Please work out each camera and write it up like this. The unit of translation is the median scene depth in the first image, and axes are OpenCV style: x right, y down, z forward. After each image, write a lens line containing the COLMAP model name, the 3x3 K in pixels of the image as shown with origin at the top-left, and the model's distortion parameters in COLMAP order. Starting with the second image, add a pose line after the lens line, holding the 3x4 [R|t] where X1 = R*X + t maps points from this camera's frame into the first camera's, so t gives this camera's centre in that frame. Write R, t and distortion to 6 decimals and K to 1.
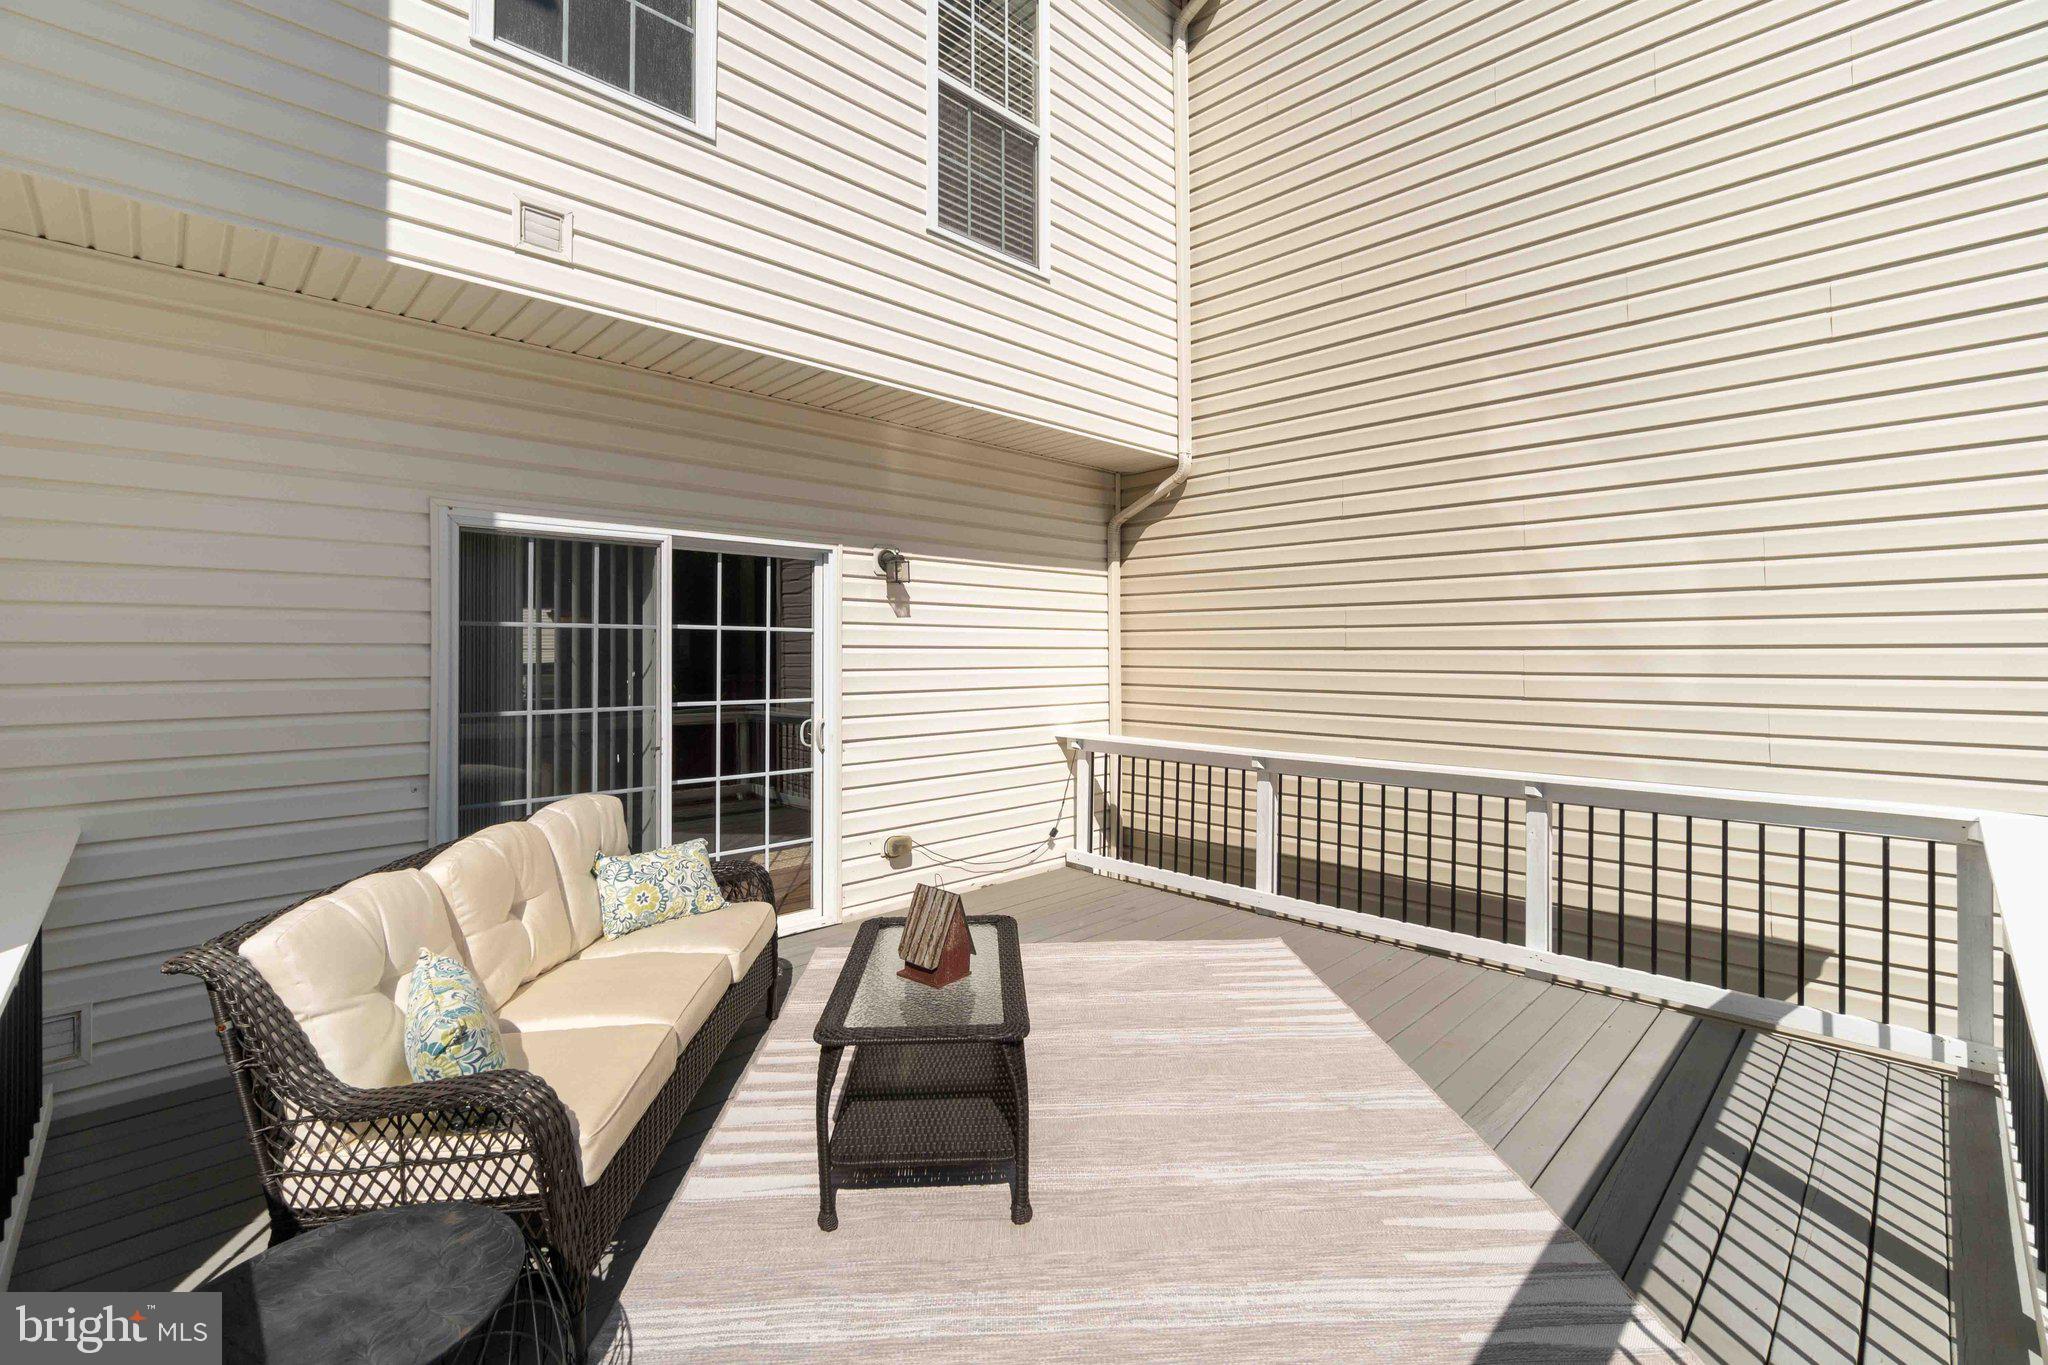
lens RADIAL K [[893.2, 0, 1018.8], [0, 893.2, 662.3], [0, 0, 1]] dist [-0.001928, 0.002063]
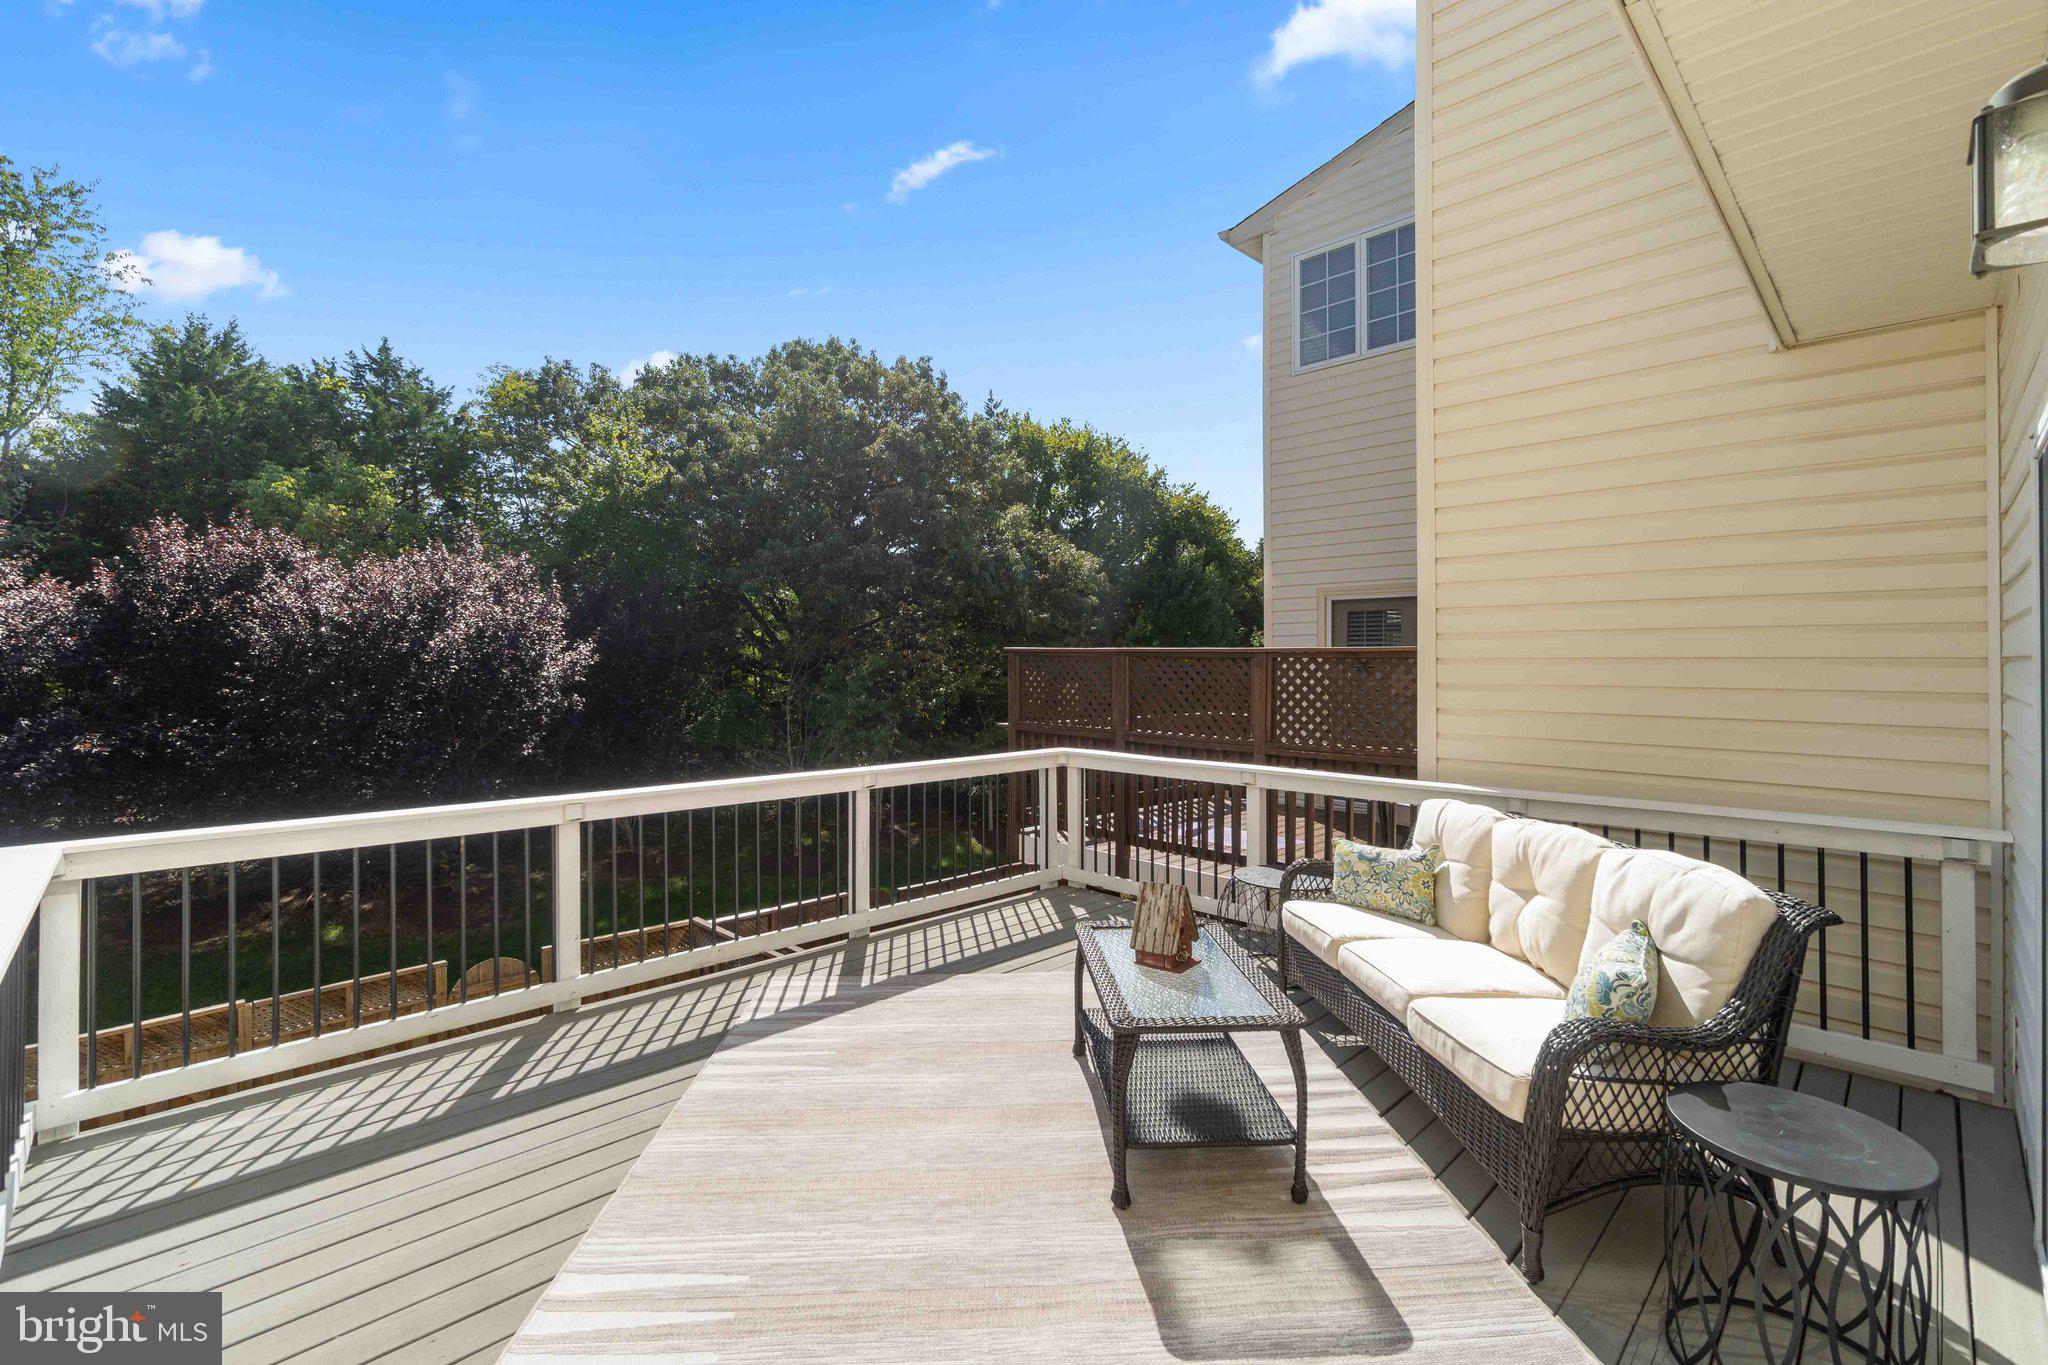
lens RADIAL K [[893.2, 0, 1029.3], [0, 893.2, 665.6], [0, 0, 1]] dist [-0.001928, 0.002063]
pose [[-0.999822, 0.018625, 0.002928, 0.073043], [0.018680, 0.999622, 0.020156, -0.024754], [-0.002551, 0.020207, -0.999793, 2.327307]]
